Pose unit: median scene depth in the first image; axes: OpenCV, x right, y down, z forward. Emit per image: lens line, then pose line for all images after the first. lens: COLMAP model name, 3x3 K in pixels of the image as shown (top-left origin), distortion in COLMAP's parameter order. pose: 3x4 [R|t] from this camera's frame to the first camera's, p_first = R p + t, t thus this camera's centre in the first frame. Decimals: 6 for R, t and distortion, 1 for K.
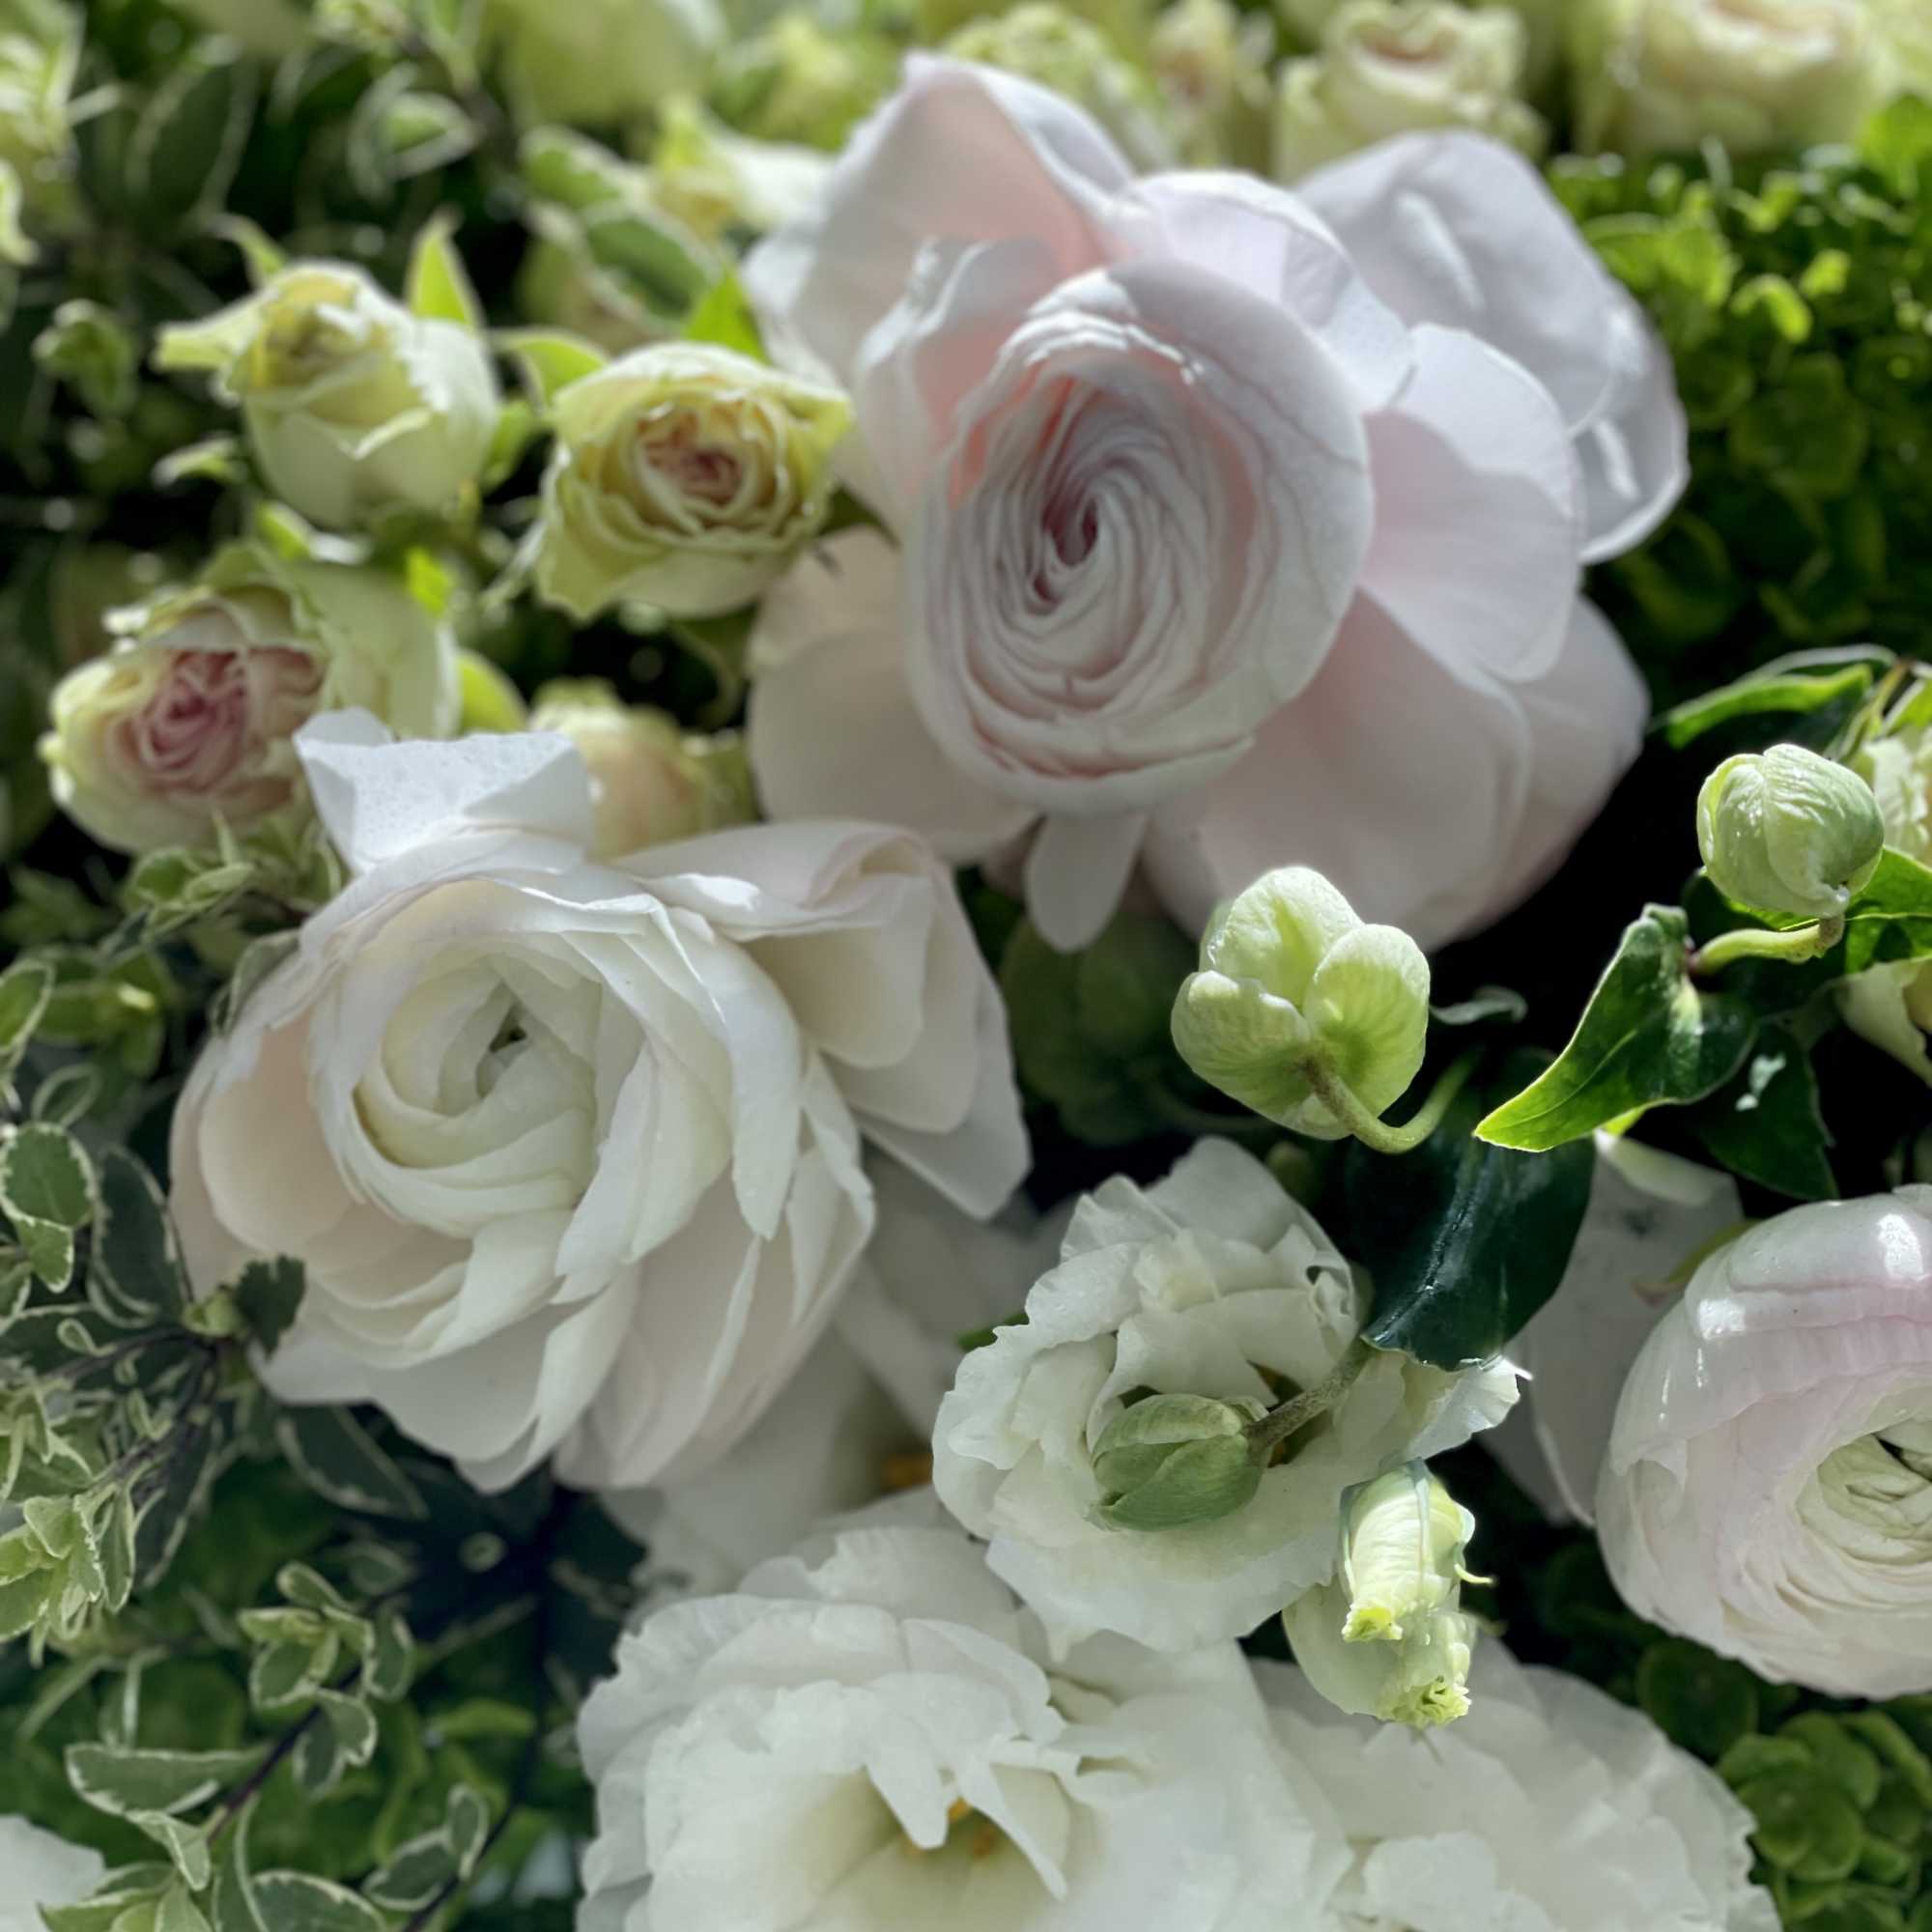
lens RADIAL K [[3907.8, 0, 986.7], [0, 3907.8, 948.7], [0, 0, 1]] dist [0.129721, 0.000000]
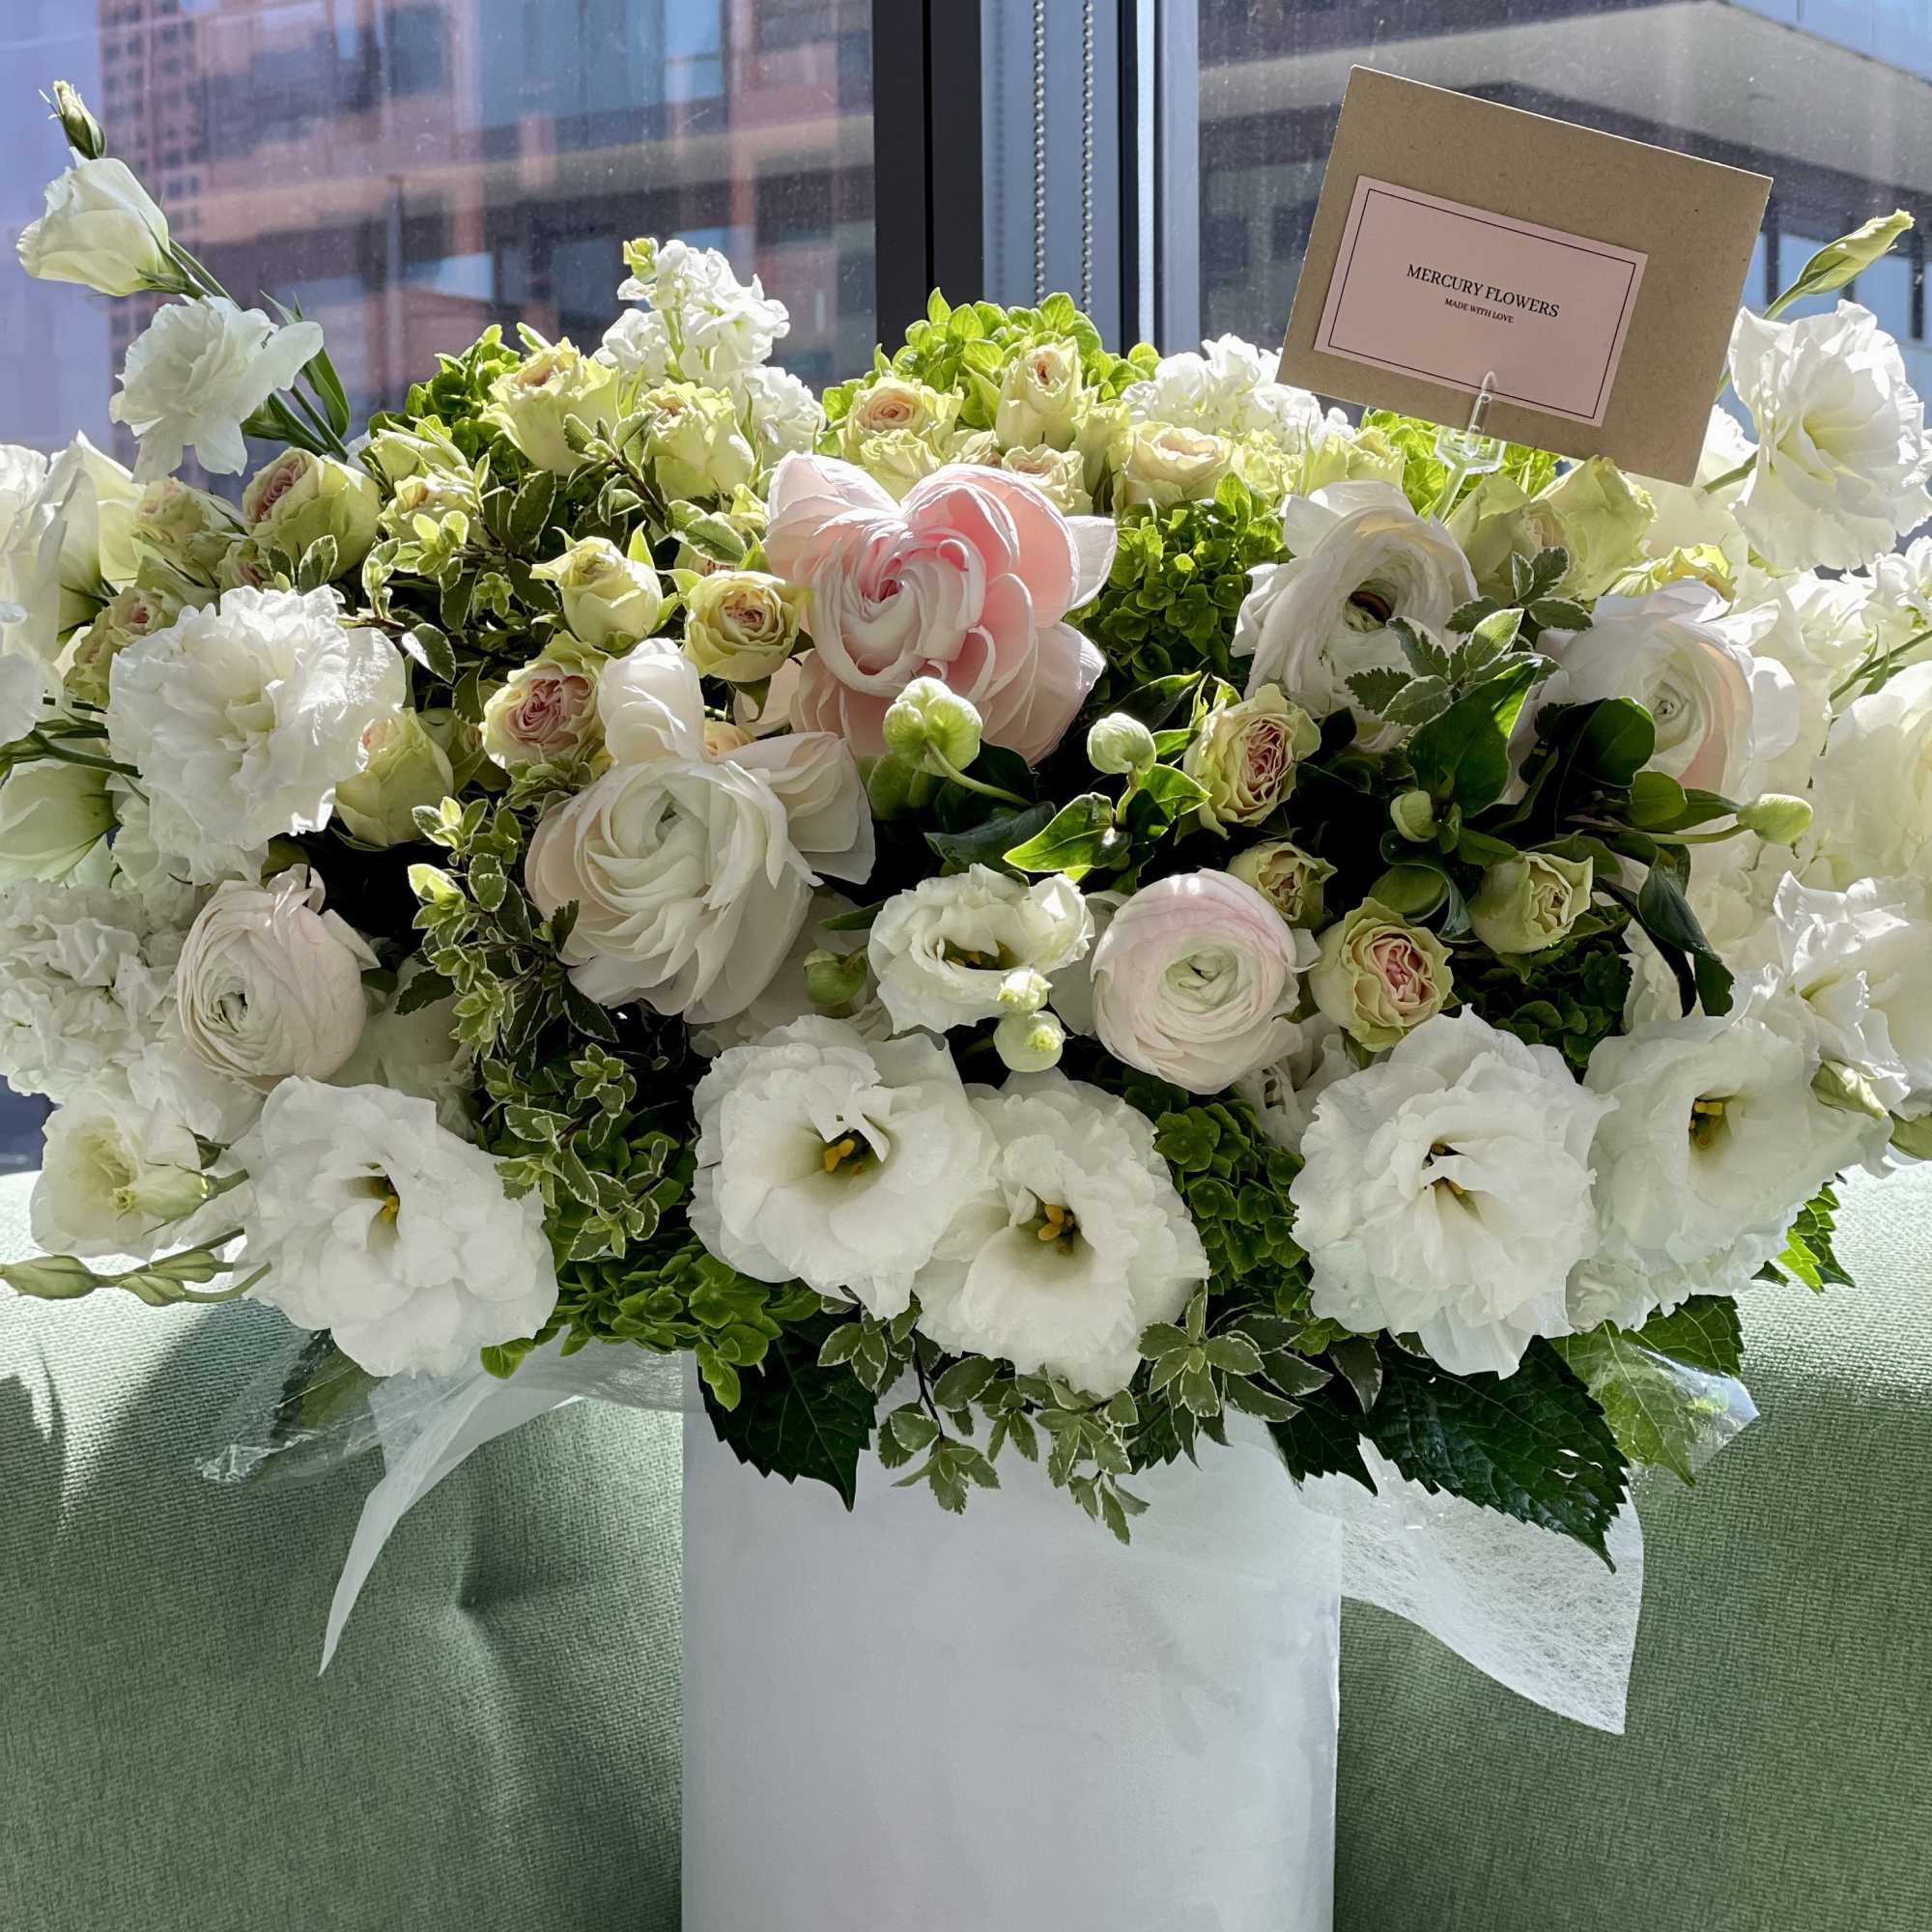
lens RADIAL K [[3893.1, 0, 978.0], [0, 3893.1, 944.2], [0, 0, 1]] dist [0.120783, 0.000000]
pose [[0.999863, -0.008260, -0.014376, 0.116189], [0.006097, 0.989486, -0.144499, 0.465411], [0.015418, 0.144391, 0.989401, -1.501907]]
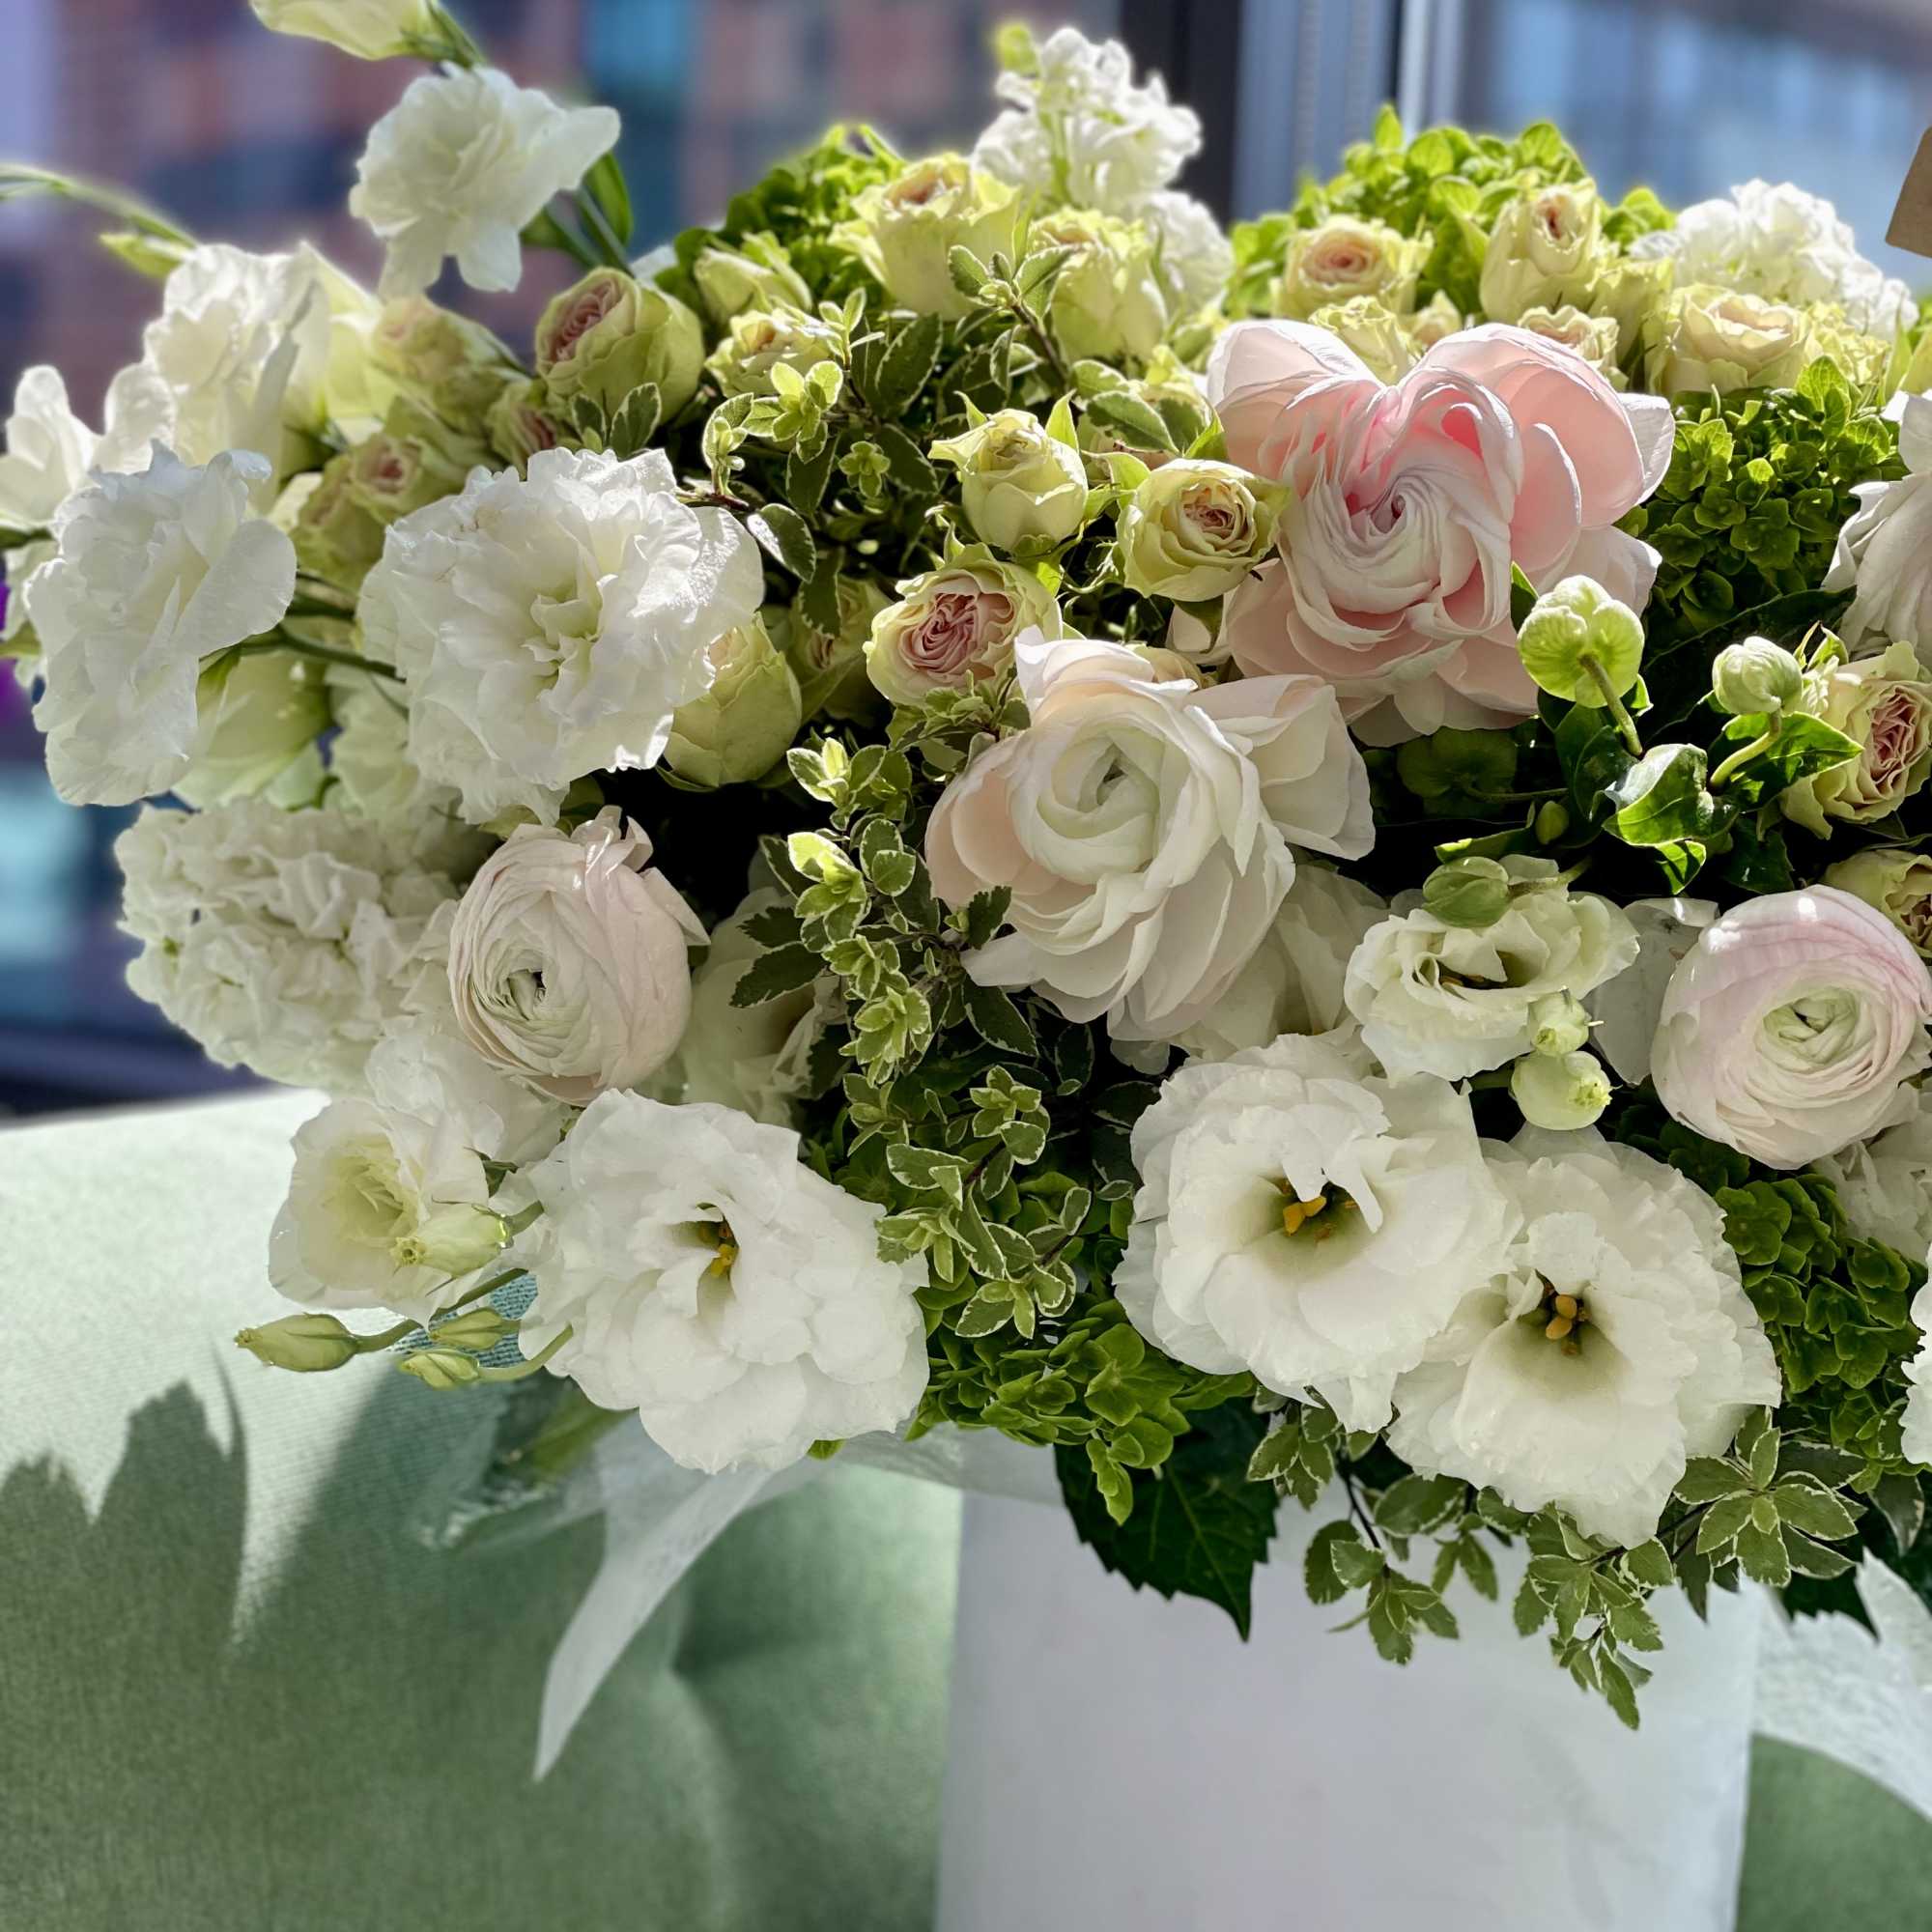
lens RADIAL K [[3893.1, 0, 969.4], [0, 3893.1, 893.6], [0, 0, 1]] dist [0.120783, 0.000000]
pose [[0.999163, 0.040160, 0.007835, -0.204388], [-0.039072, 0.993309, -0.108673, 0.289581], [-0.012147, 0.108276, 0.994047, -0.948843]]
